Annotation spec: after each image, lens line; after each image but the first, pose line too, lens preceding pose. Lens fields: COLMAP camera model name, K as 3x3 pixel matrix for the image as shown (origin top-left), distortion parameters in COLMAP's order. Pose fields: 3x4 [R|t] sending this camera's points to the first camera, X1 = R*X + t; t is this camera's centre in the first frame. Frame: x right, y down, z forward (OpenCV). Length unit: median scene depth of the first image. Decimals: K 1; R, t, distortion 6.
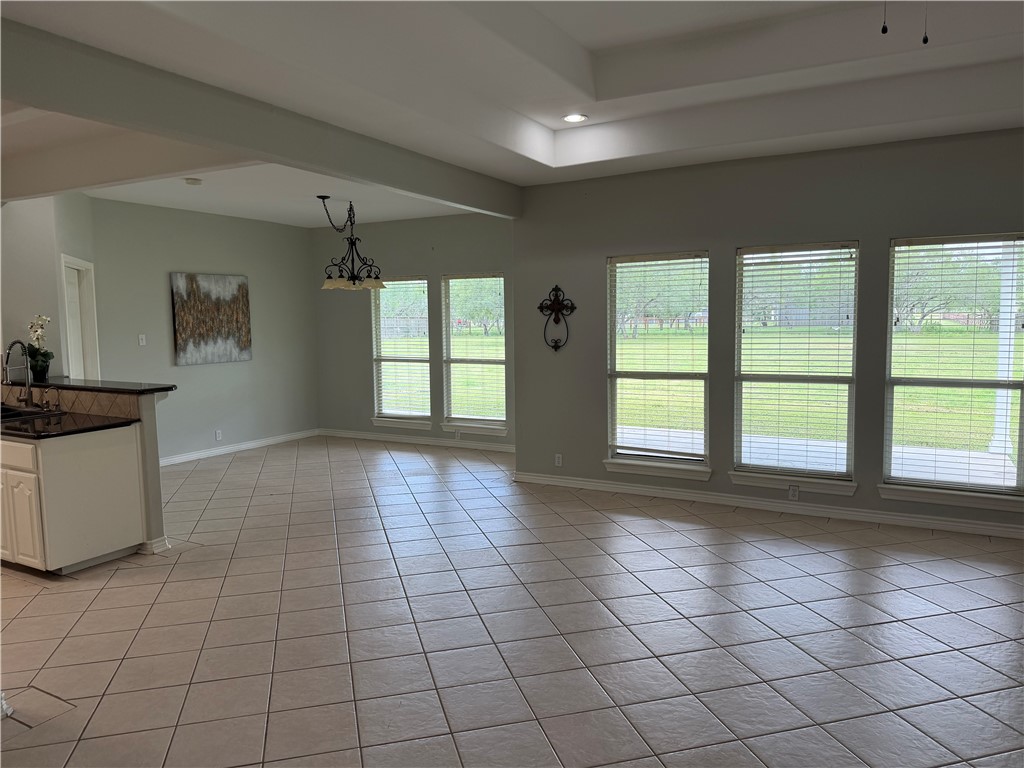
lens RADIAL K [[734.3, 0, 515.5], [0, 734.3, 389.5], [0, 0, 1]] dist [0.129134, -0.183374]
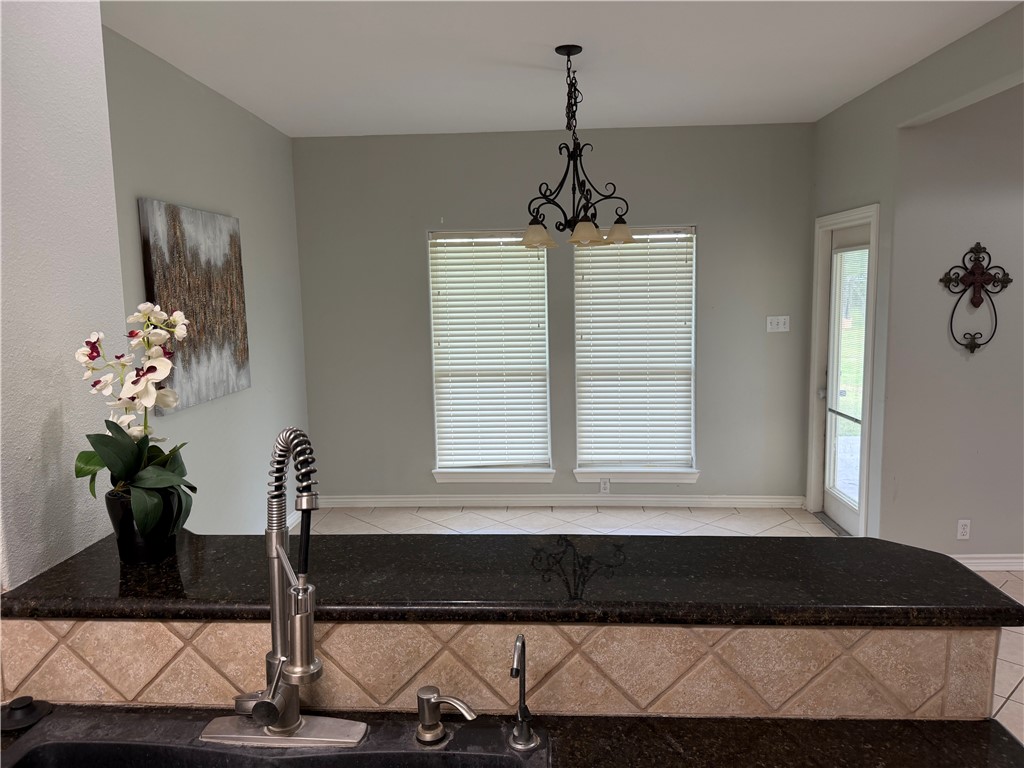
lens RADIAL K [[734.3, 0, 515.5], [0, 734.3, 389.5], [0, 0, 1]] dist [0.129134, -0.183374]
pose [[0.890367, -0.061991, 0.451003, -0.456322], [0.048816, 0.997974, 0.040799, -0.053722], [-0.452619, -0.014310, 0.891589, 0.509279]]
